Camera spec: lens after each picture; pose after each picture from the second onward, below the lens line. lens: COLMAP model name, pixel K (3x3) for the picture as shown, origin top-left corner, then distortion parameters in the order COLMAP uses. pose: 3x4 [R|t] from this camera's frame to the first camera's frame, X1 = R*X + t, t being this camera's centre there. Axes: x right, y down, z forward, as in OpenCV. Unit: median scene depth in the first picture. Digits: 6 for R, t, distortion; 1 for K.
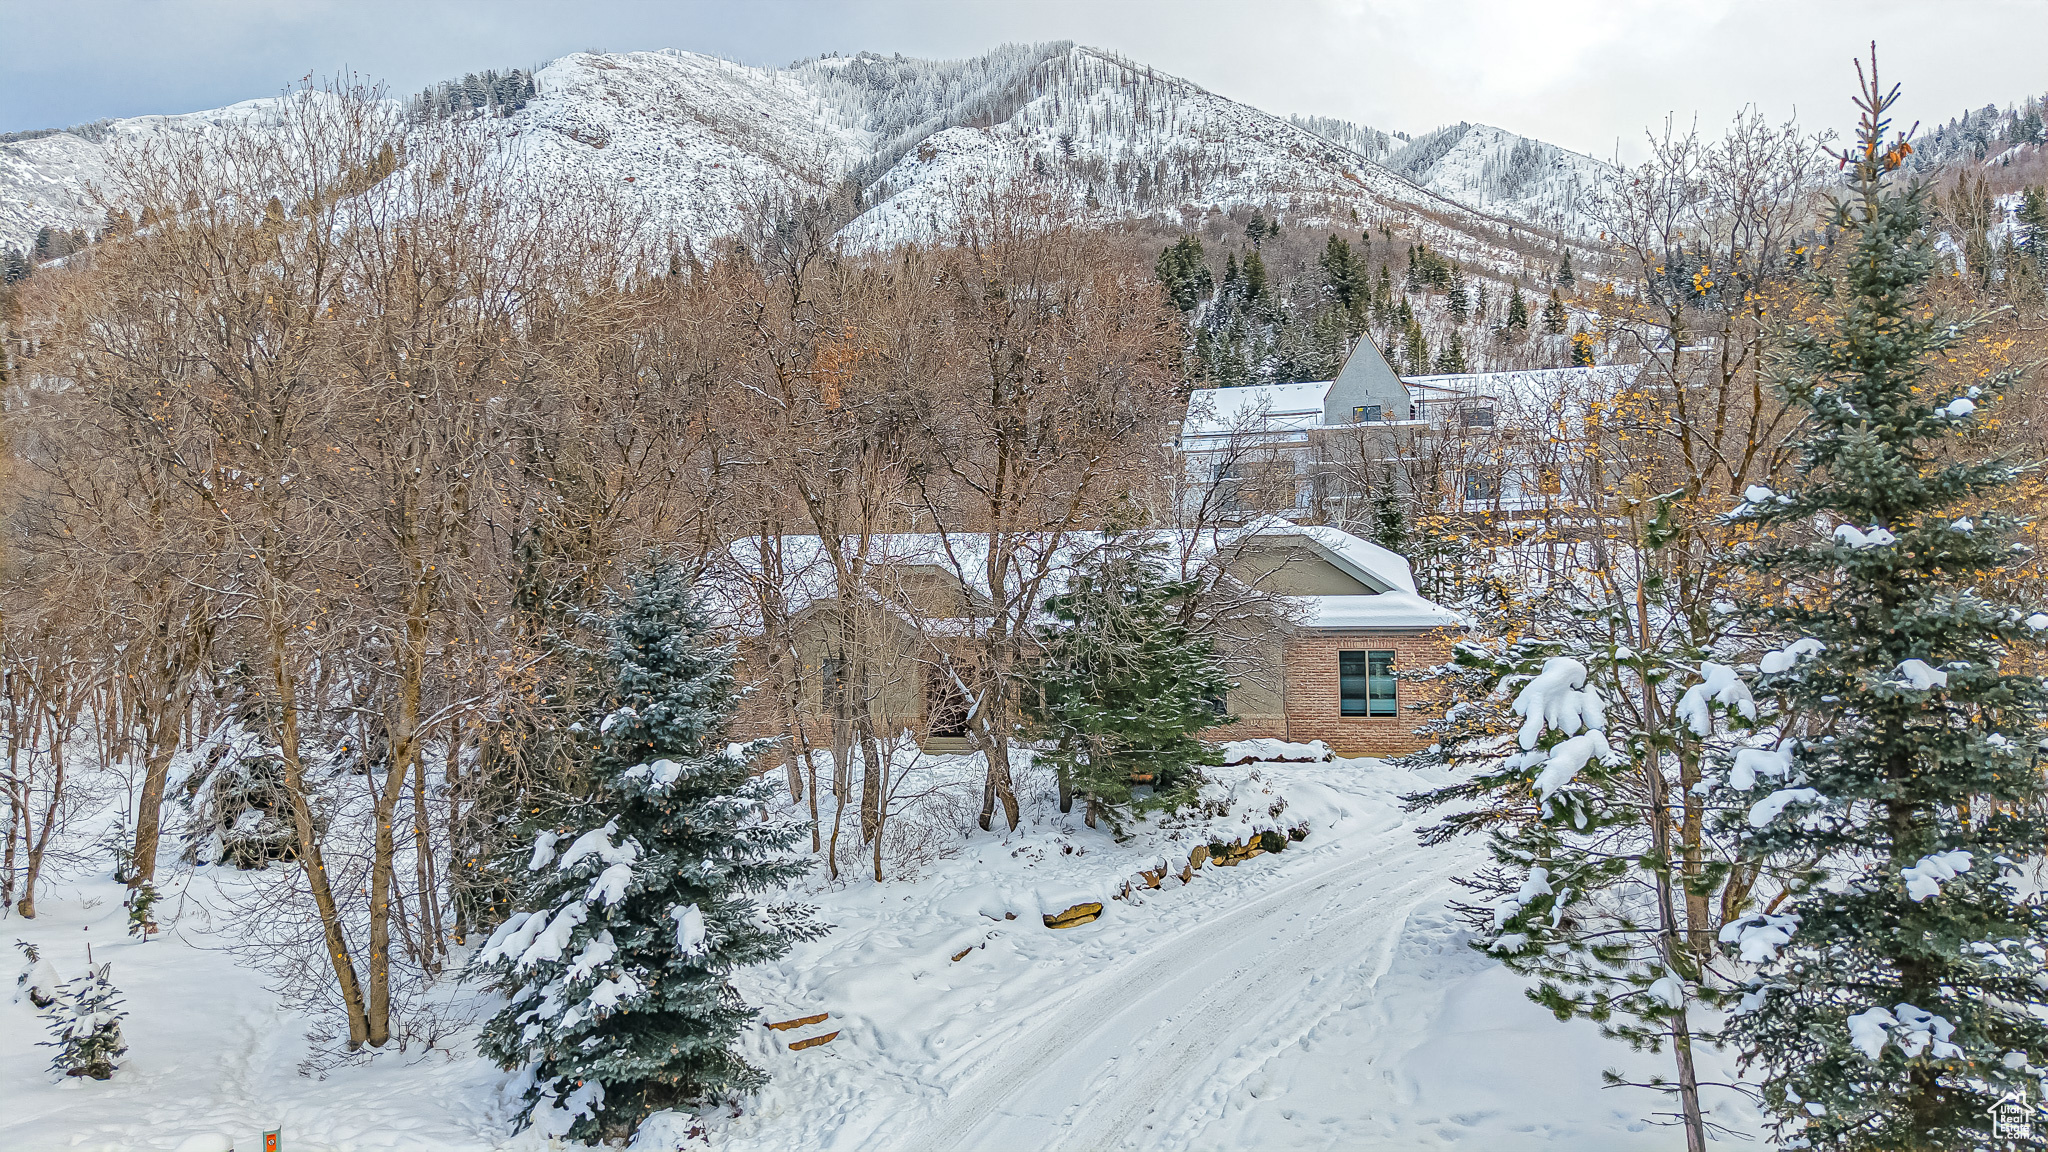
lens RADIAL K [[1360.2, 0, 1024.0], [0, 1360.2, 576.0], [0, 0, 1]] dist [0.035529, -0.036520]
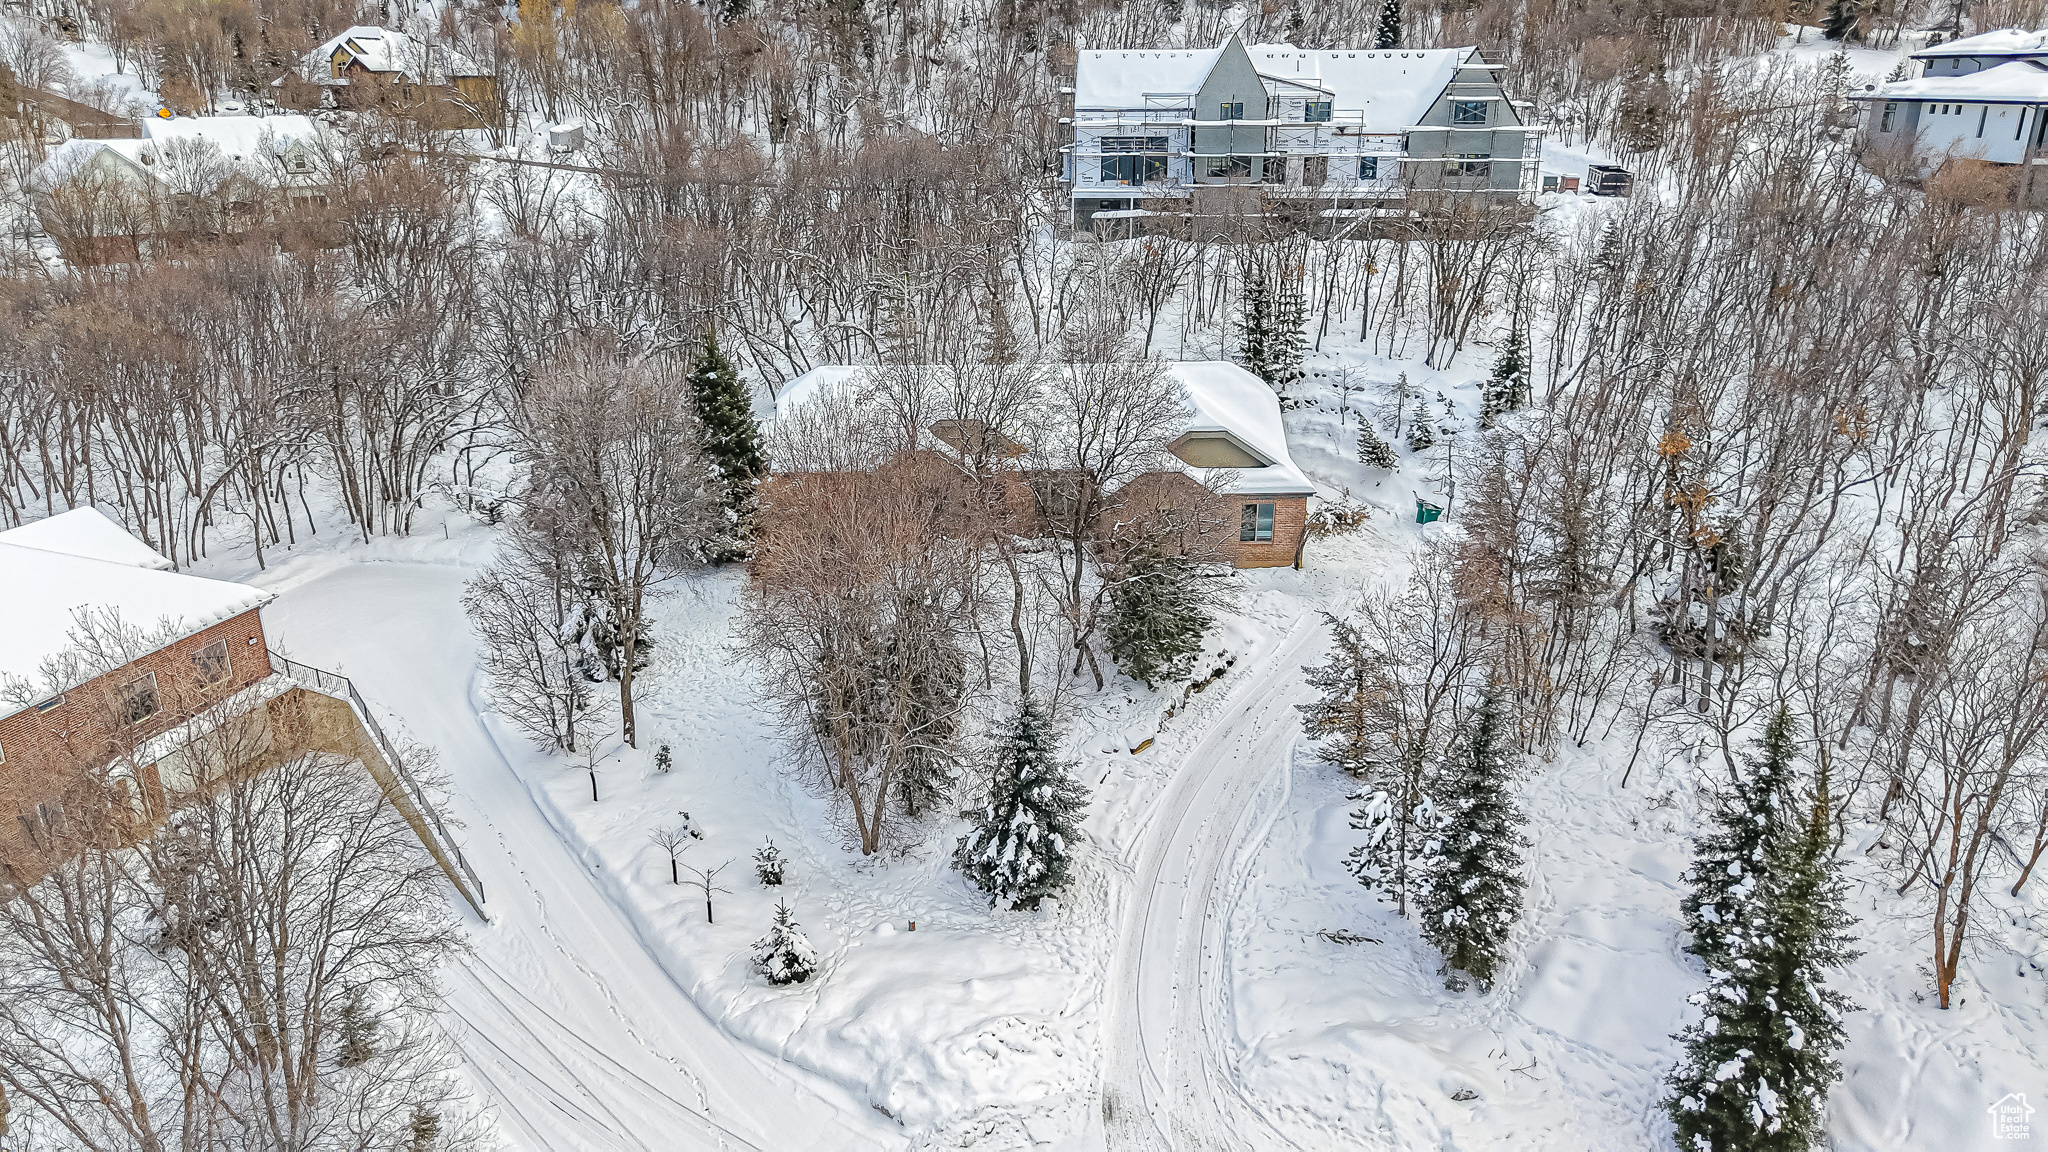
lens RADIAL K [[1354.6, 0, 1024.0], [0, 1354.6, 576.0], [0, 0, 1]] dist [0.067437, -0.073975]
pose [[0.987537, -0.051414, 0.148753, -0.322610], [-0.016602, 0.905836, 0.423303, -0.639671], [-0.156510, -0.420497, 0.893693, -0.549233]]
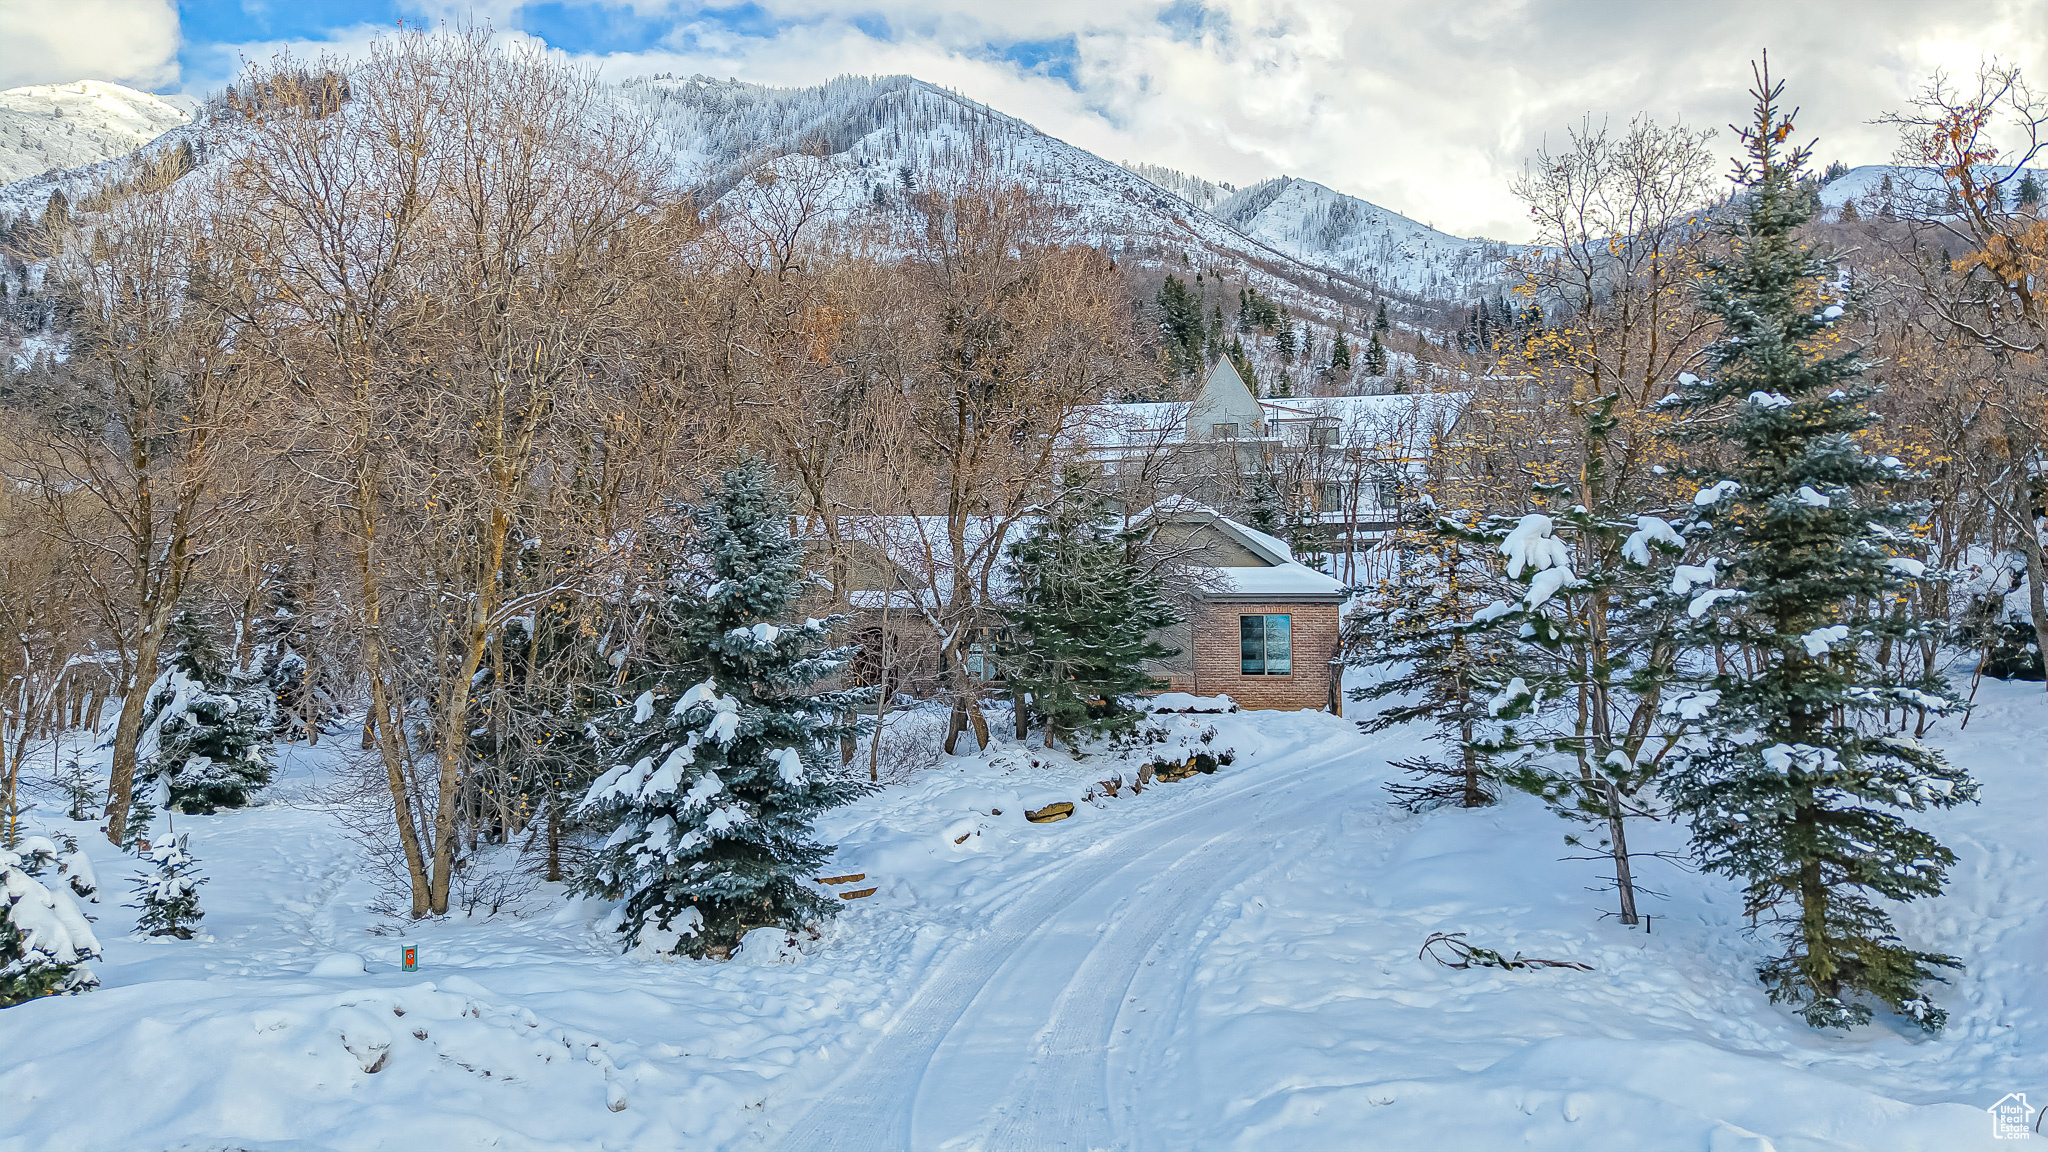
lens RADIAL K [[1354.6, 0, 1024.0], [0, 1354.6, 576.0], [0, 0, 1]] dist [0.067437, -0.073975]
pose [[0.992168, 0.013126, 0.124219, -0.090560], [-0.010131, 0.999643, -0.024713, 0.058181], [-0.124499, 0.023261, 0.991947, -0.080297]]
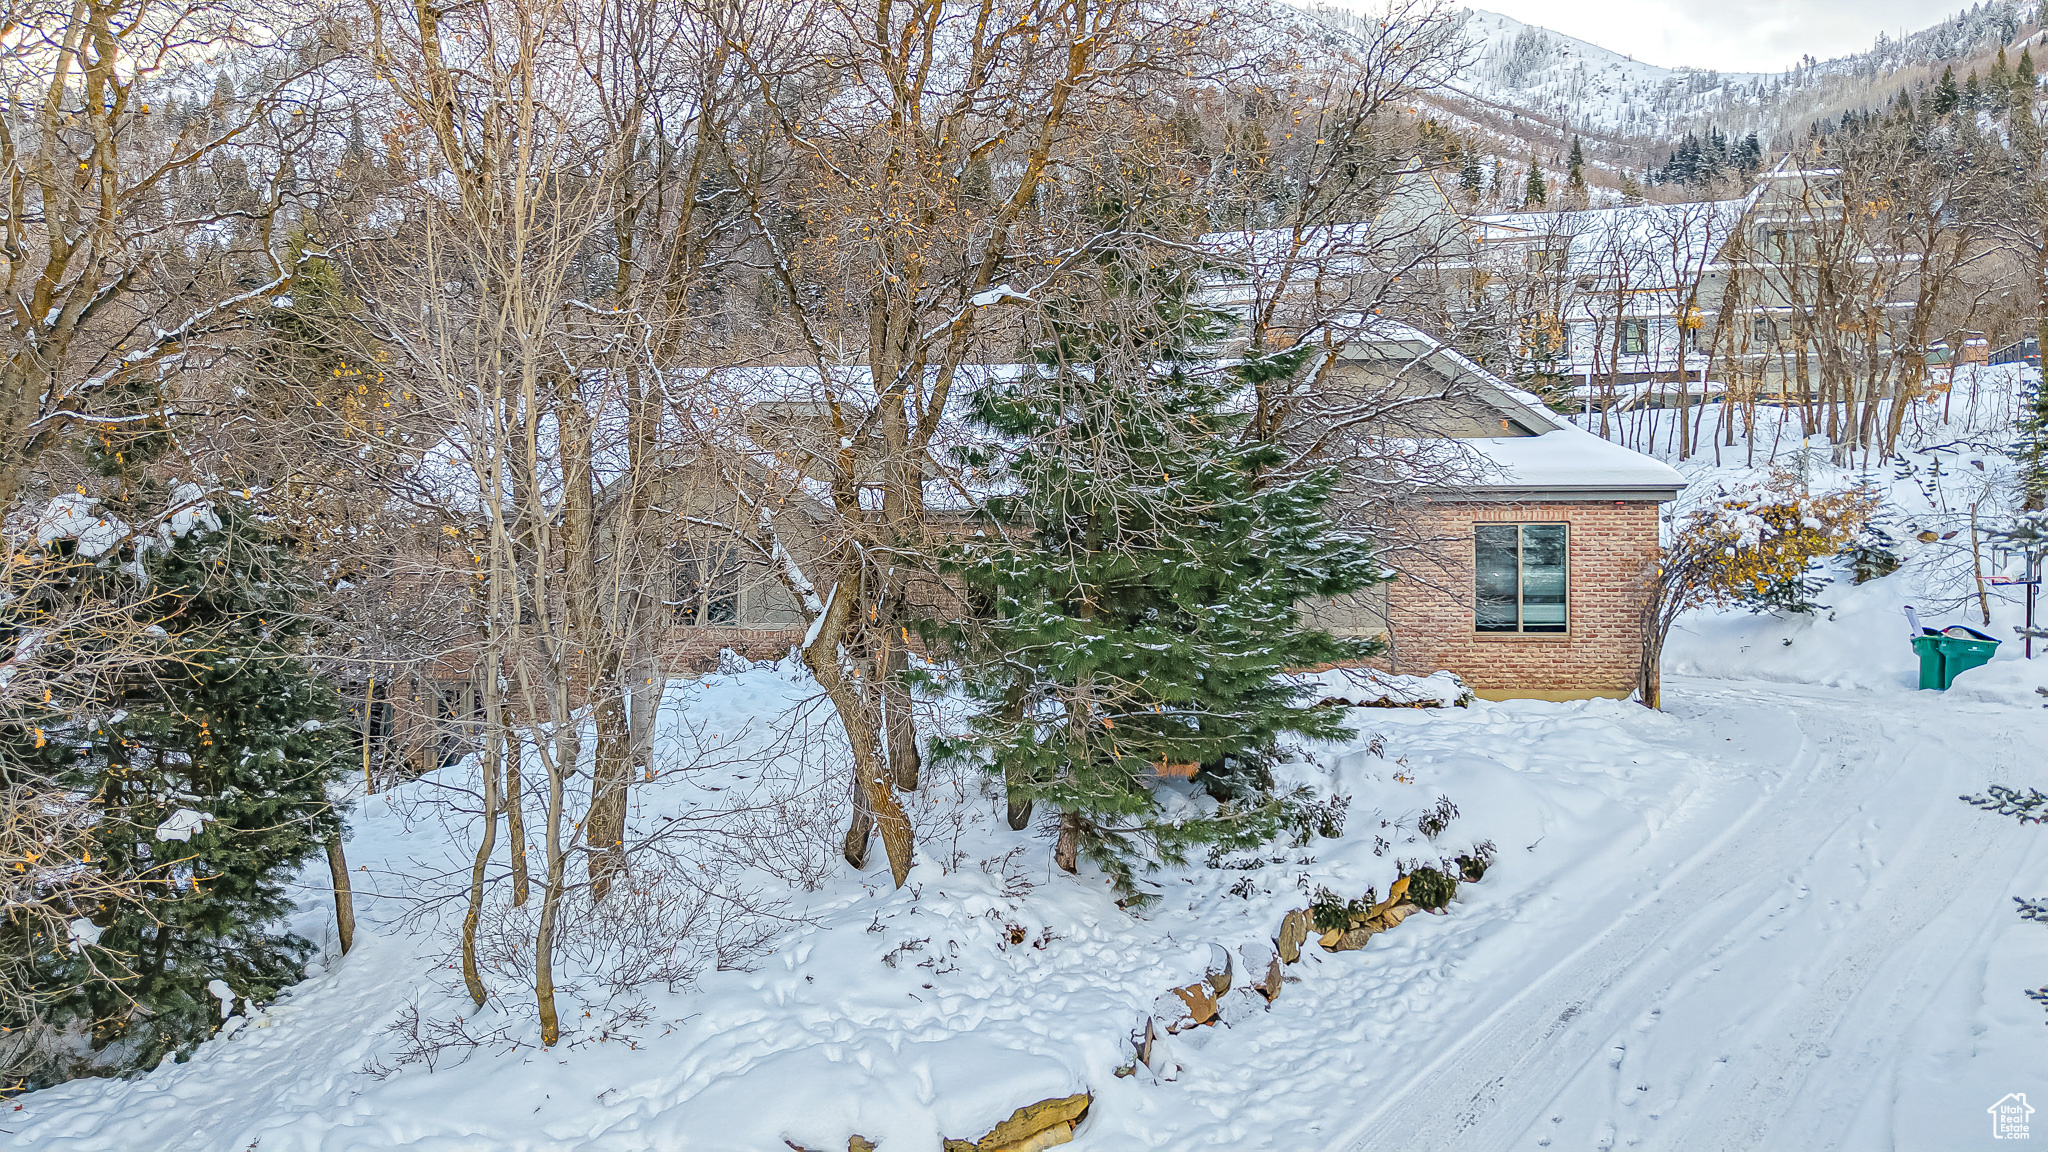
lens RADIAL K [[1364.4, 0, 1016.4], [0, 1364.4, 579.8], [0, 0, 1]] dist [-0.003966, -0.002057]
pose [[0.999983, 0.003870, 0.004309, 0.023380], [-0.004180, 0.997211, 0.074512, 0.038257], [-0.004008, -0.074529, 0.997211, 0.431038]]
